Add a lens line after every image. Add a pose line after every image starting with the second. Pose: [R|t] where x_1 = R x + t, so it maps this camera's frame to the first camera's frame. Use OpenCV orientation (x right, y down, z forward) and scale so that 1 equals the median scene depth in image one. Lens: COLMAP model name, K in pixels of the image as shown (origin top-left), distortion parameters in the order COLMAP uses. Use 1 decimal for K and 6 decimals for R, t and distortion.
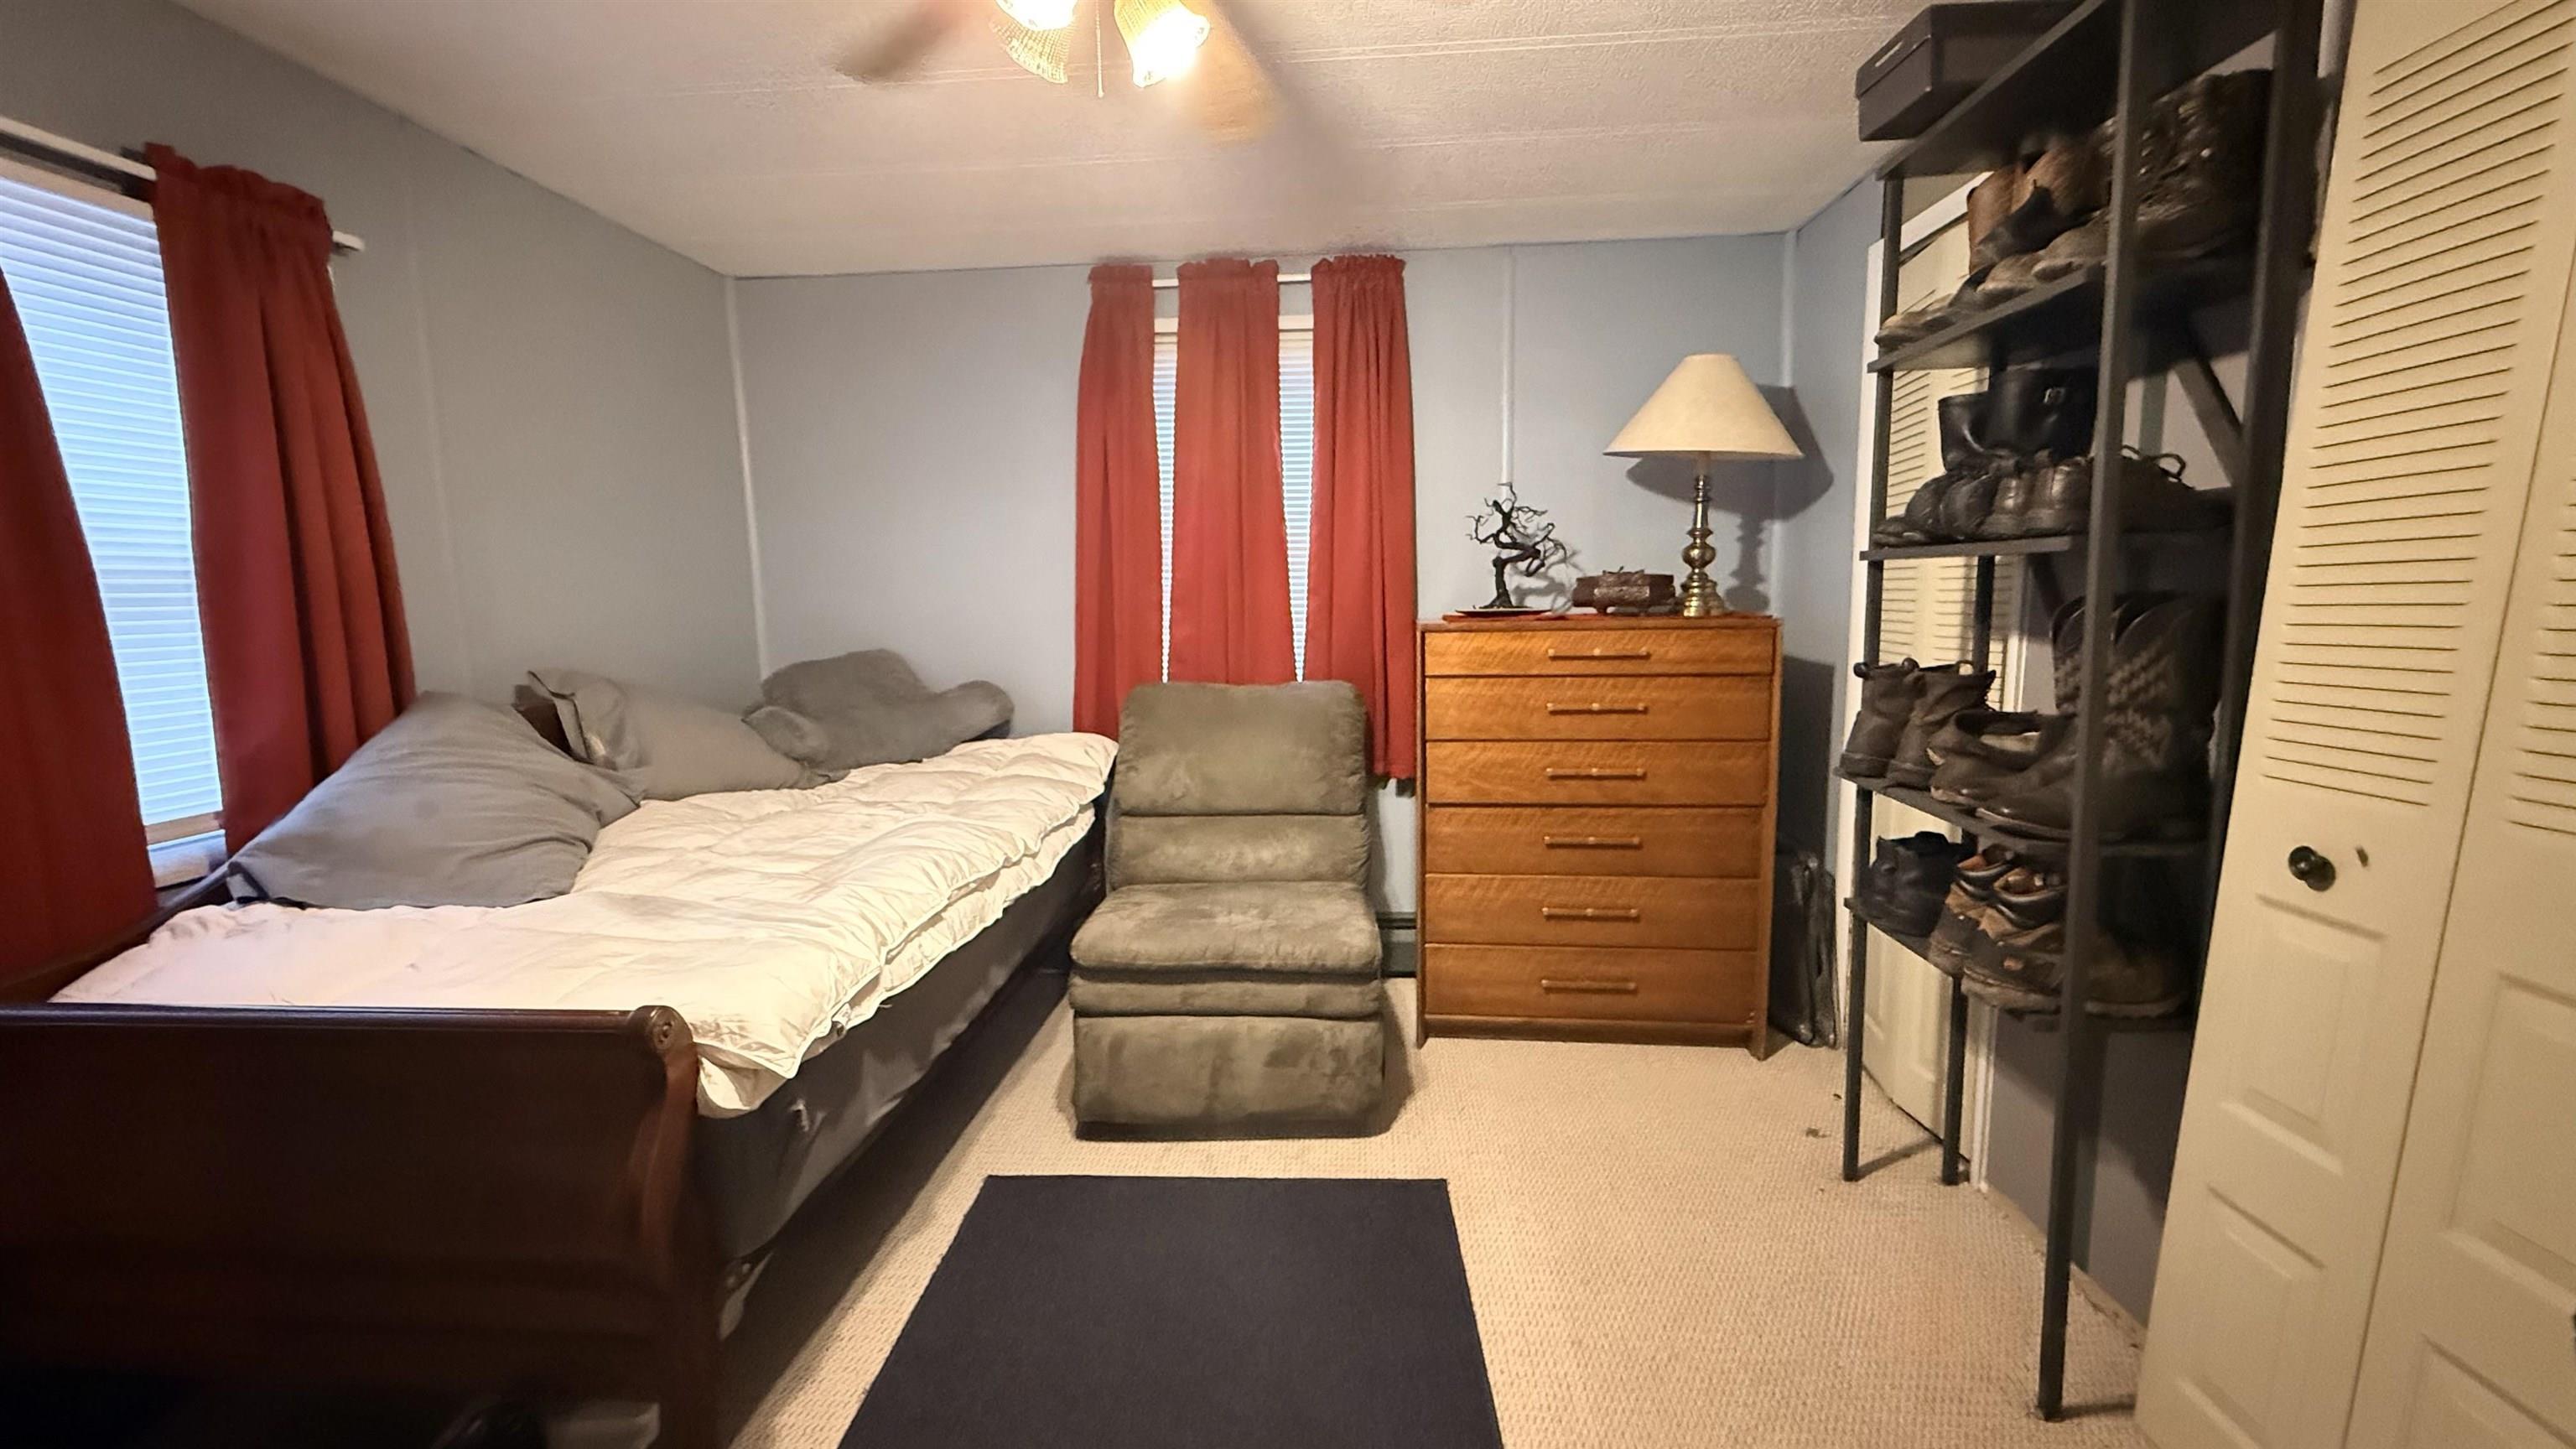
lens RADIAL K [[1025.9, 0, 1283.4], [0, 1025.9, 724.3], [0, 0, 1]] dist [0.000342, -0.000357]
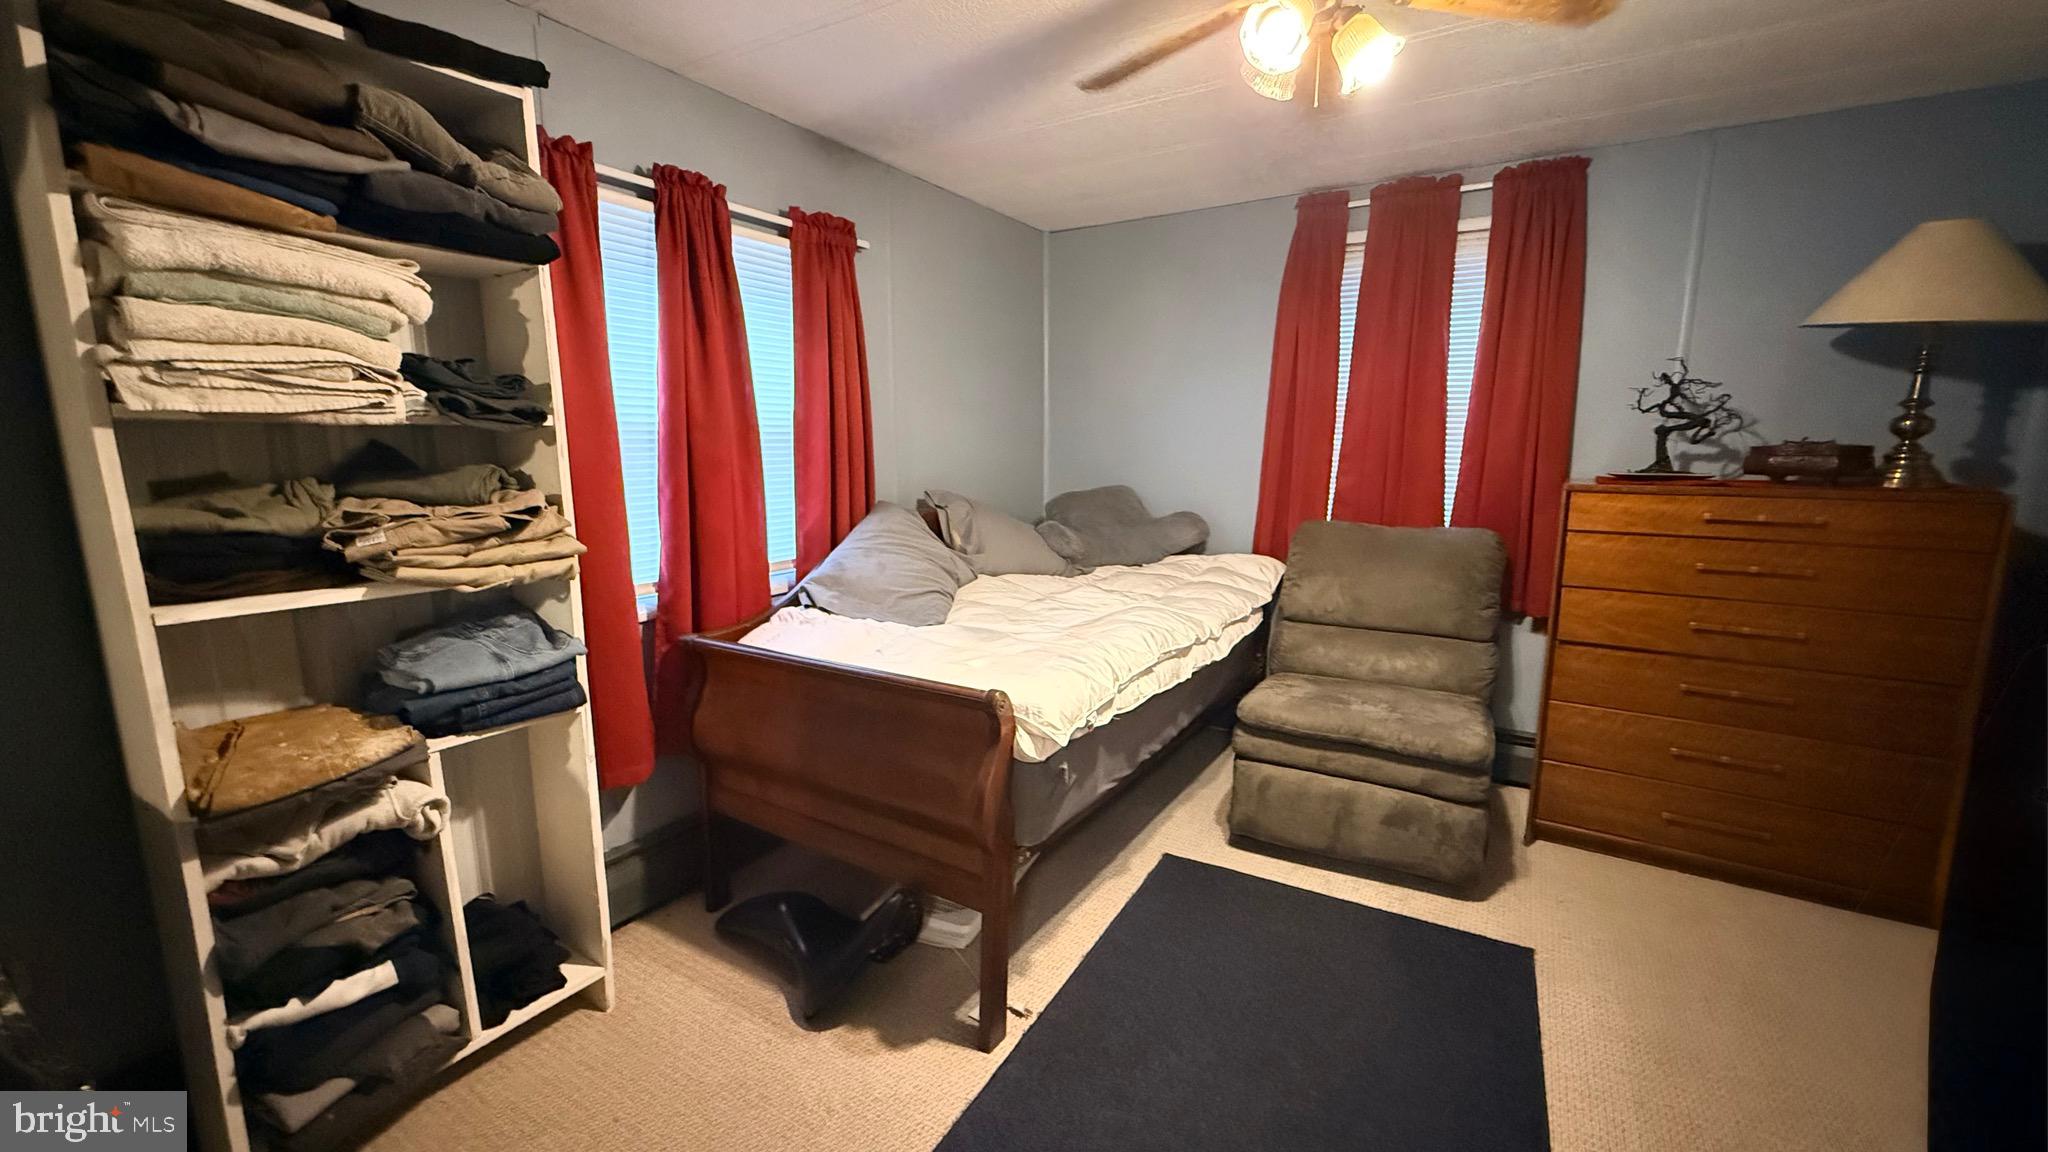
lens RADIAL K [[815.6, 0, 1020.4], [0, 815.6, 575.8], [0, 0, 1]] dist [0.000342, -0.000357]
pose [[0.885546, 0.092819, -0.455185, 0.016360], [-0.075968, 0.995580, 0.055221, 0.000370], [0.458299, -0.014321, 0.888683, -0.096481]]
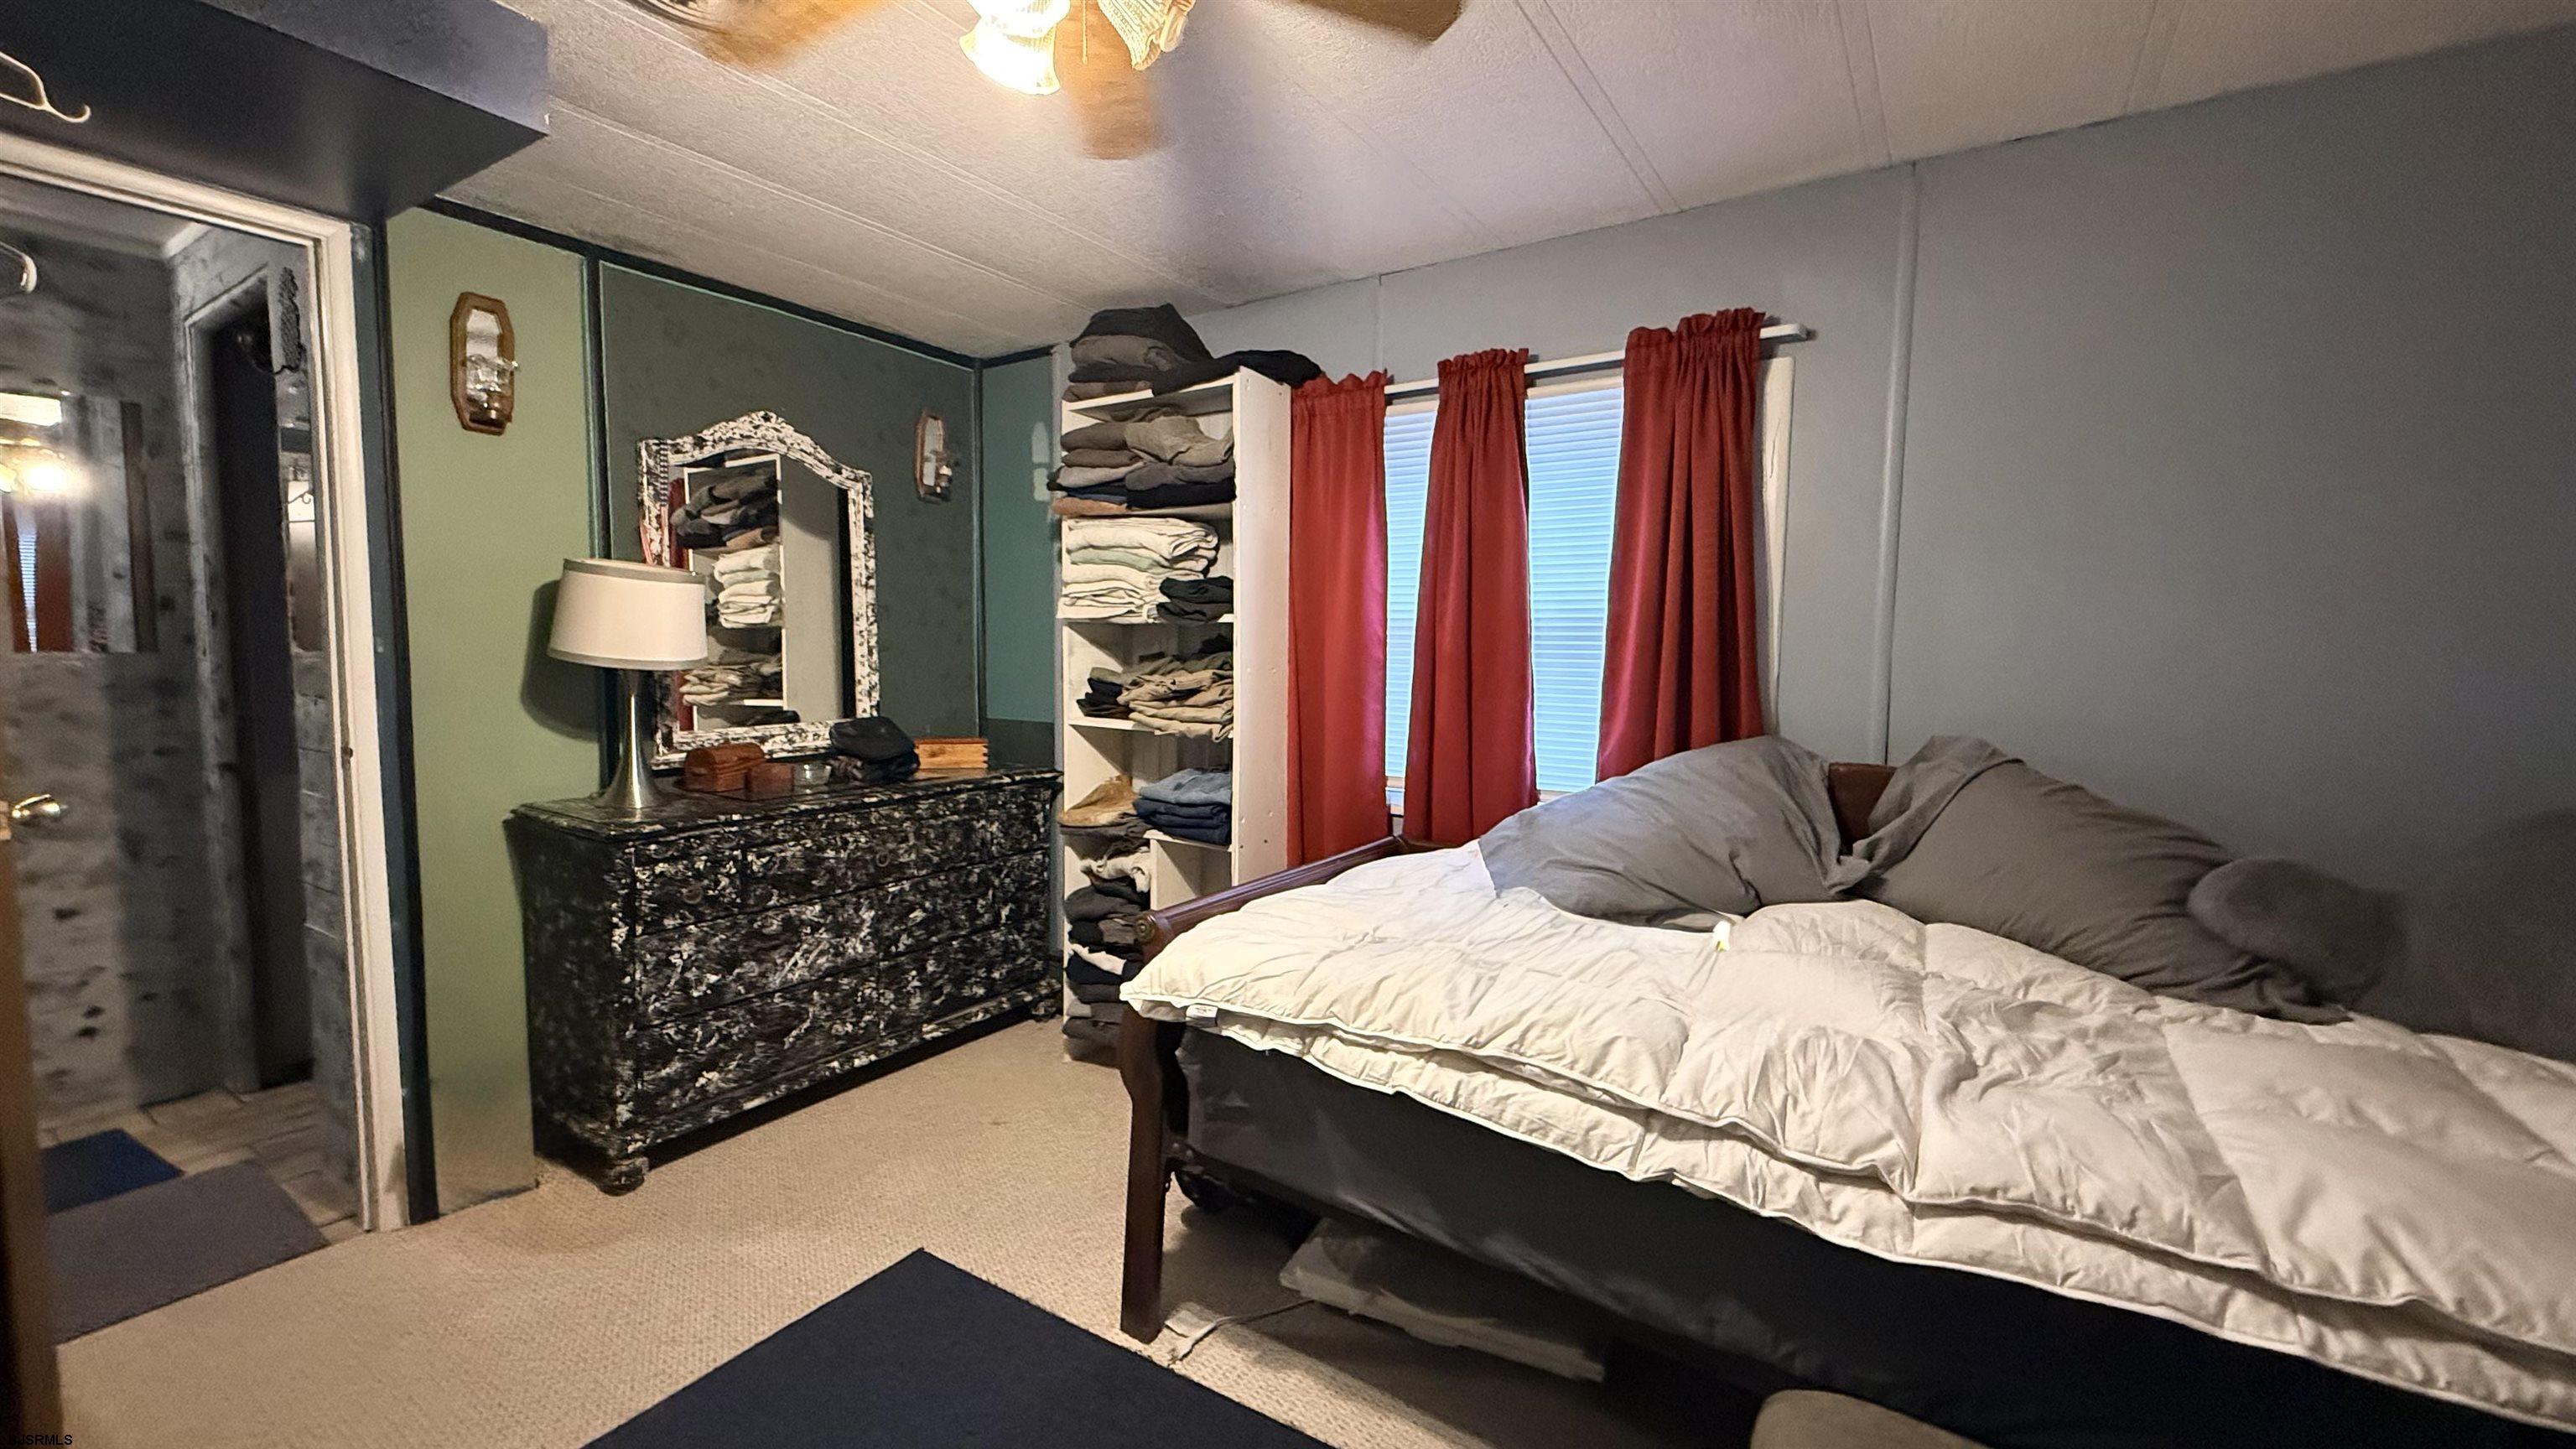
lens RADIAL K [[1007.1, 0, 1288.0], [0, 1007.1, 724.5], [0, 0, 1]] dist [0.000390, -0.000048]
pose [[-0.483027, 0.077188, -0.872197, 0.249320], [-0.120037, 0.980865, 0.153283, -0.111431], [0.867338, 0.178736, -0.464519, 0.819503]]
